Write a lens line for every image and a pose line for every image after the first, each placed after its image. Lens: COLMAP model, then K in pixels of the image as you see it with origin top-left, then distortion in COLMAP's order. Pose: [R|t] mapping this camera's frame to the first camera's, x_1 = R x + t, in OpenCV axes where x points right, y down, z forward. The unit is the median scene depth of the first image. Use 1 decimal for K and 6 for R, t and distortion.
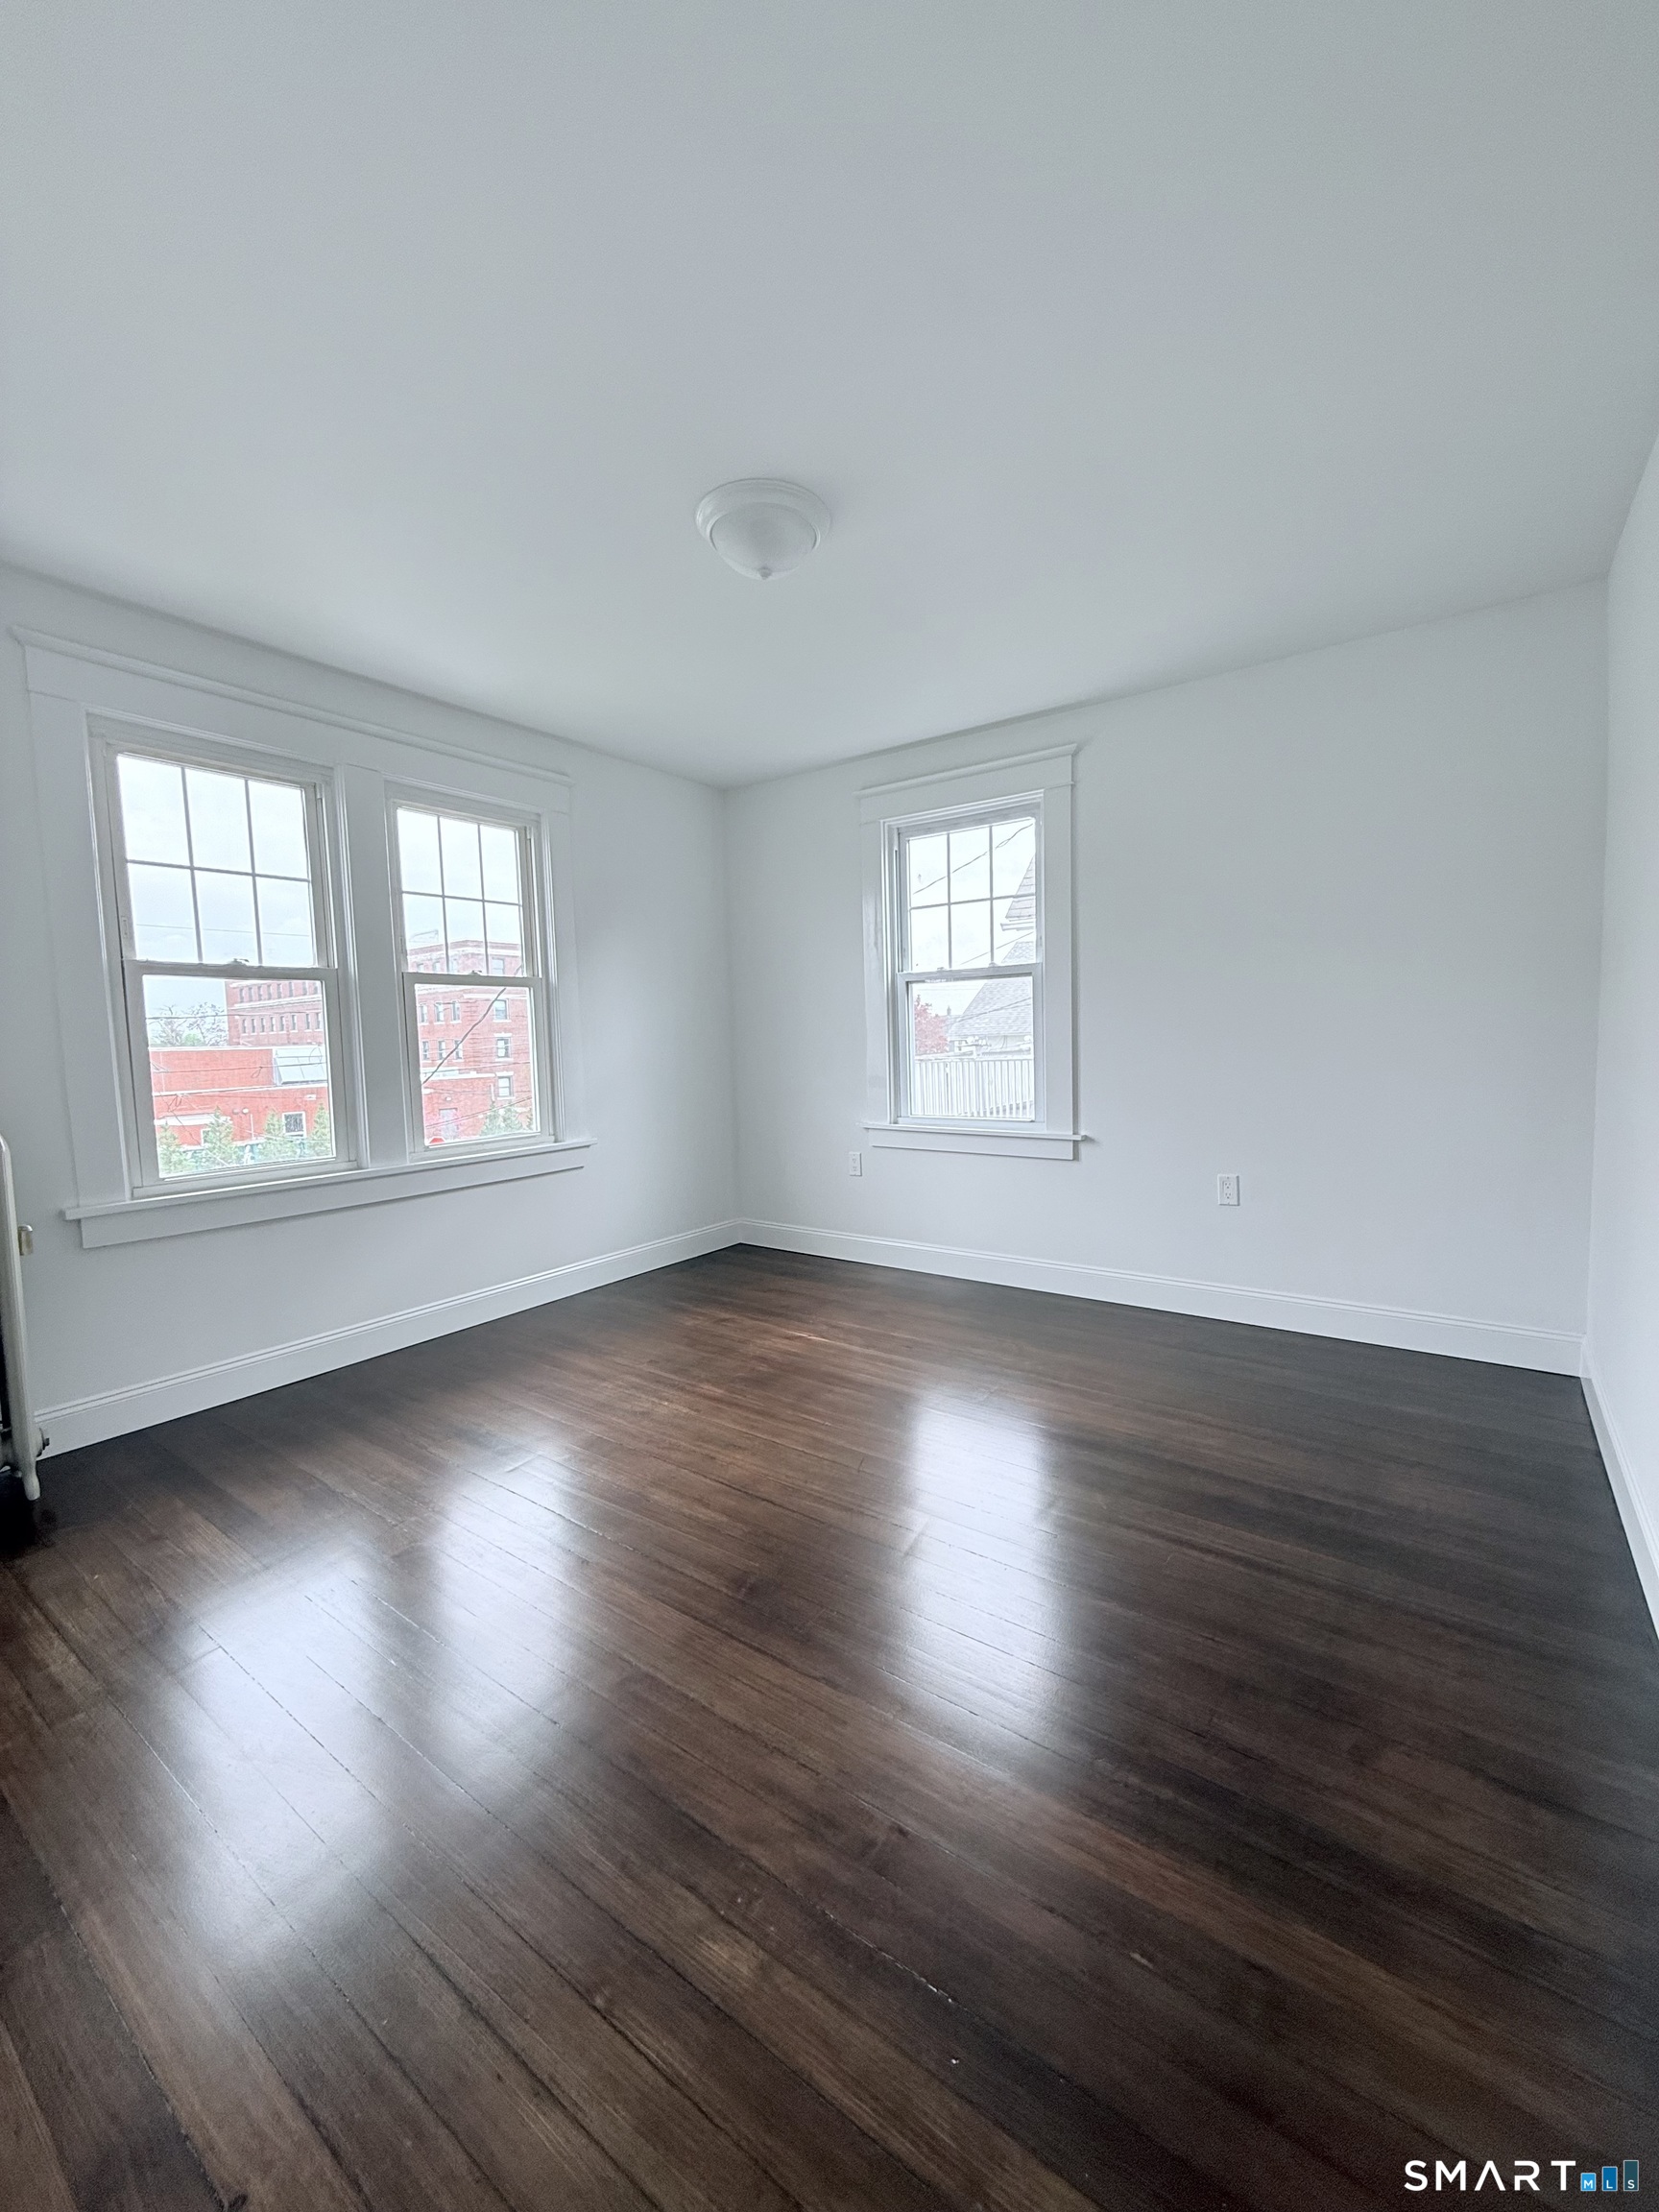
lens RADIAL K [[883.0, 0, 887.6], [0, 883.0, 1103.5], [0, 0, 1]] dist [-0.001552, -0.000274]
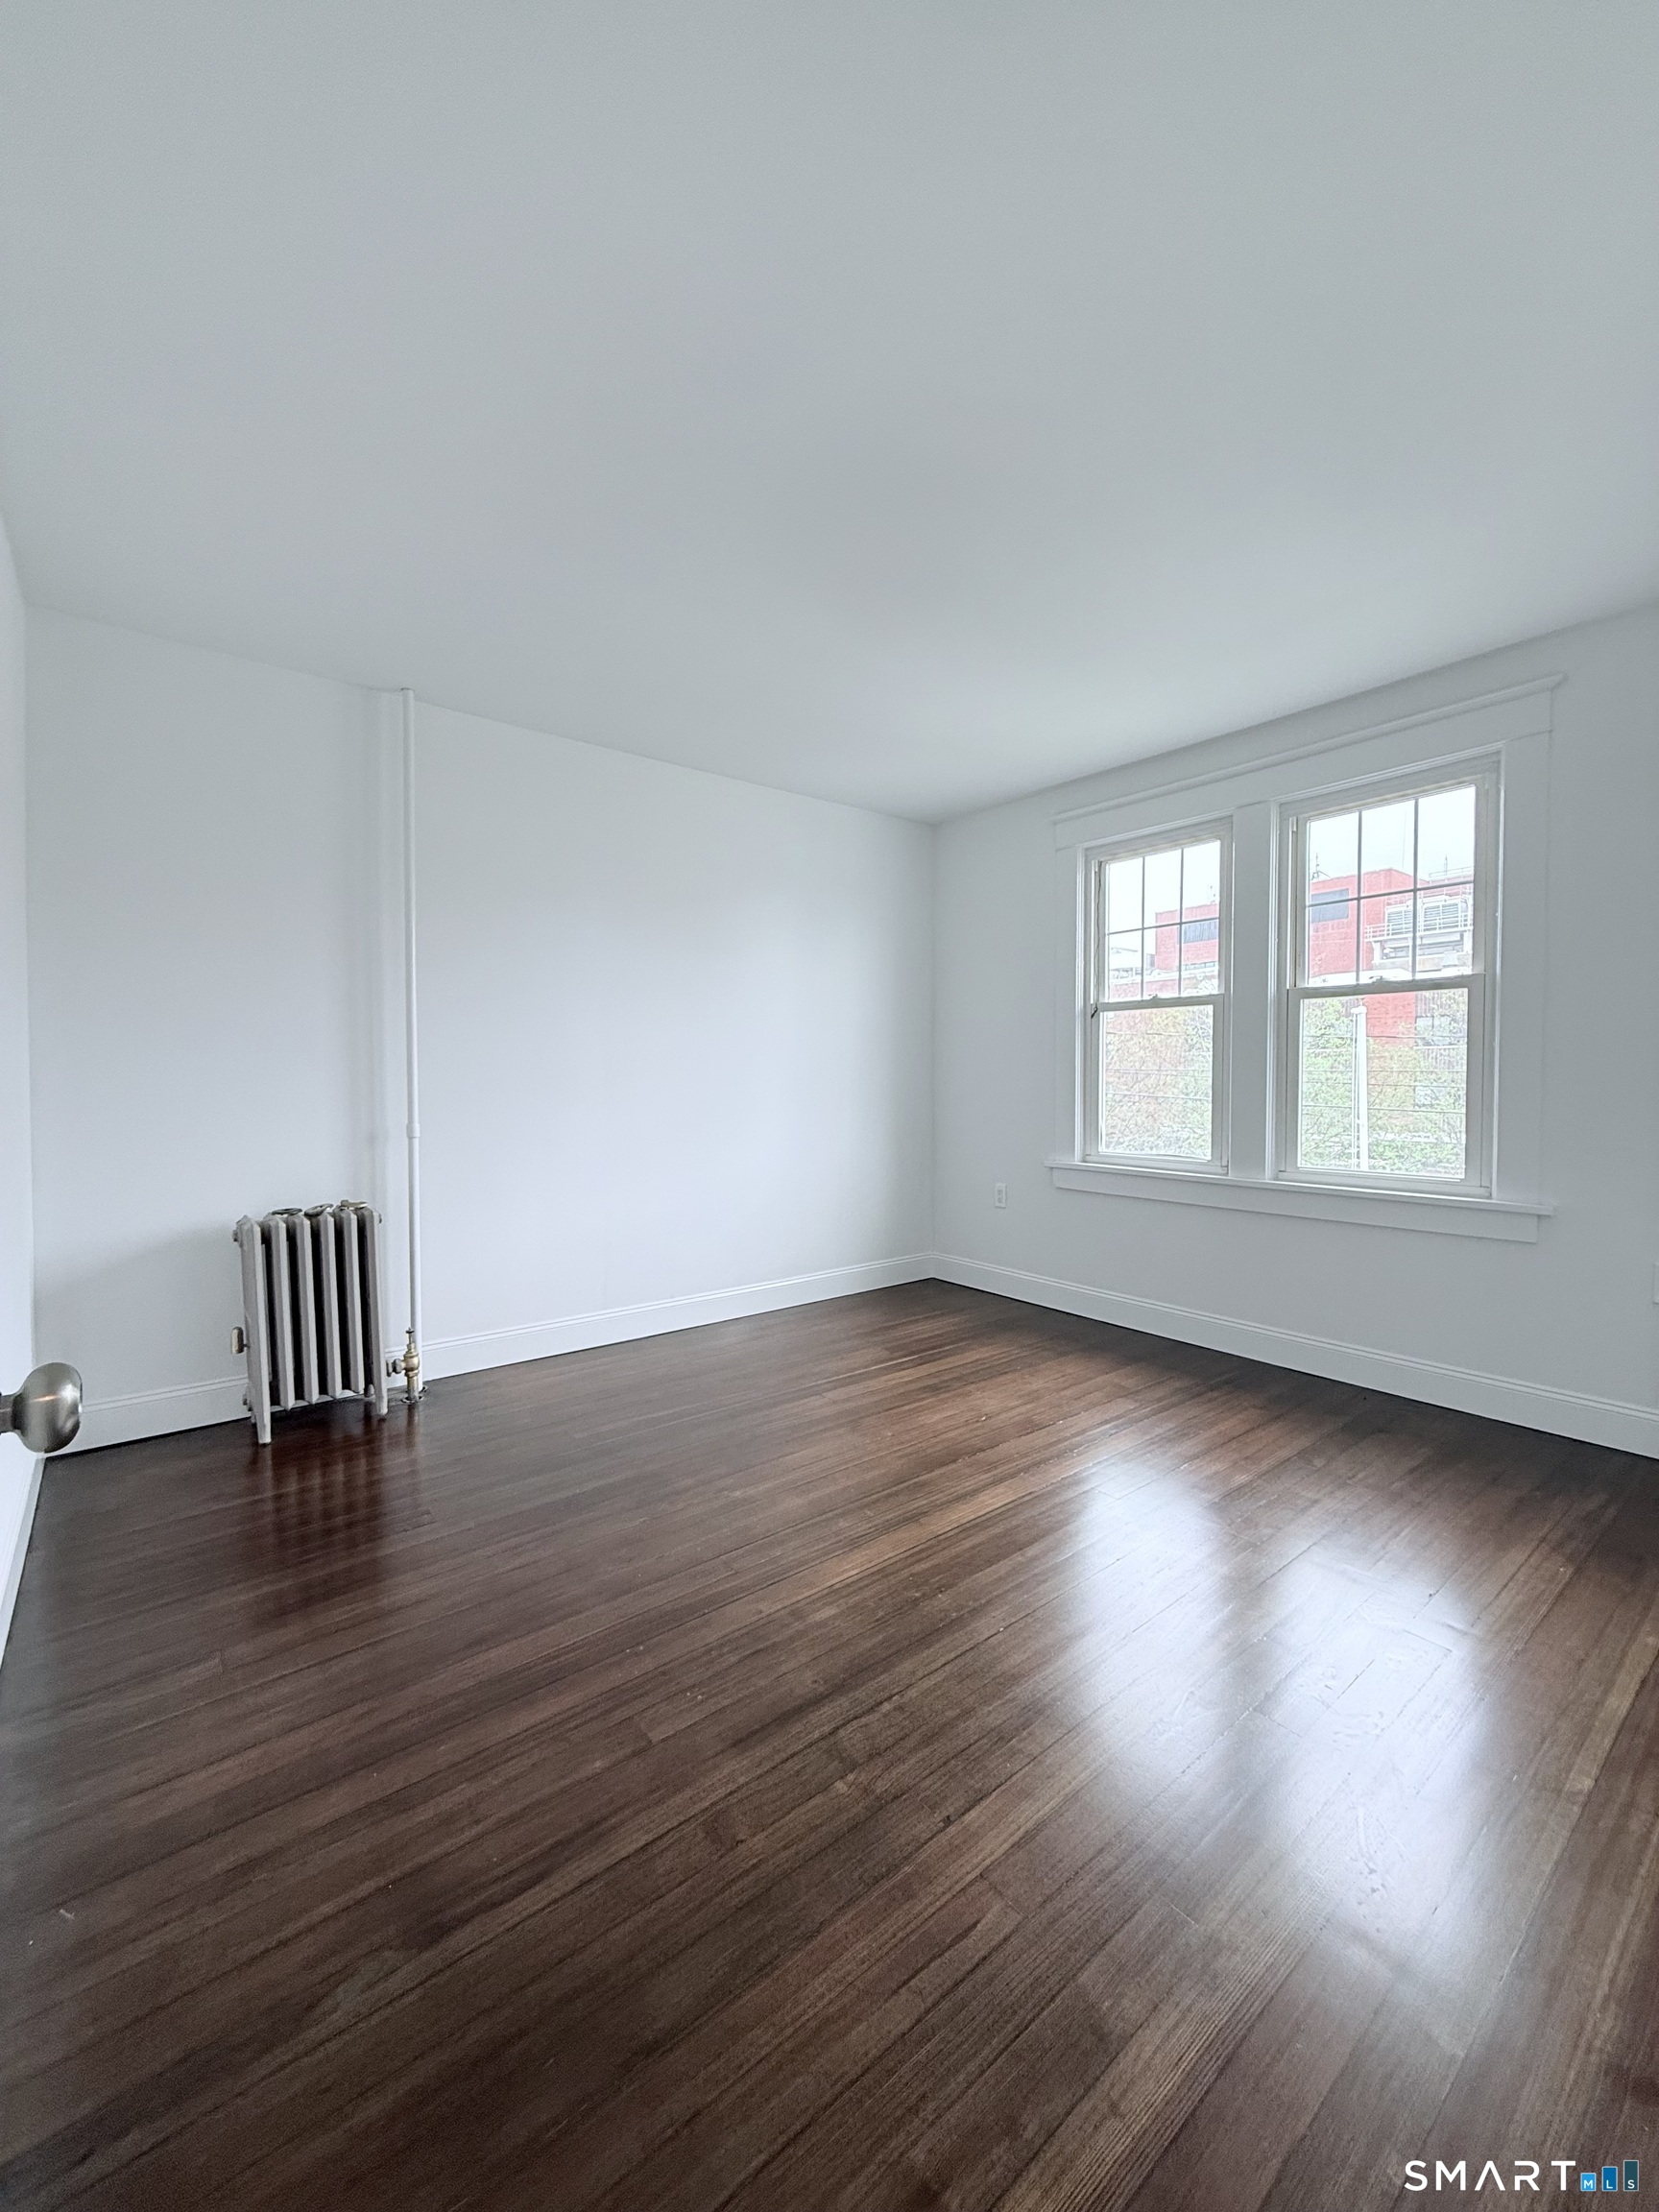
lens RADIAL K [[883.0, 0, 838.8], [0, 883.0, 1112.2], [0, 0, 1]] dist [-0.001552, -0.000274]
pose [[-0.284946, 0.074492, -0.955645, 0.558032], [-0.057069, 0.993889, 0.094489, -0.076533], [0.956843, 0.081462, -0.278953, 0.805815]]
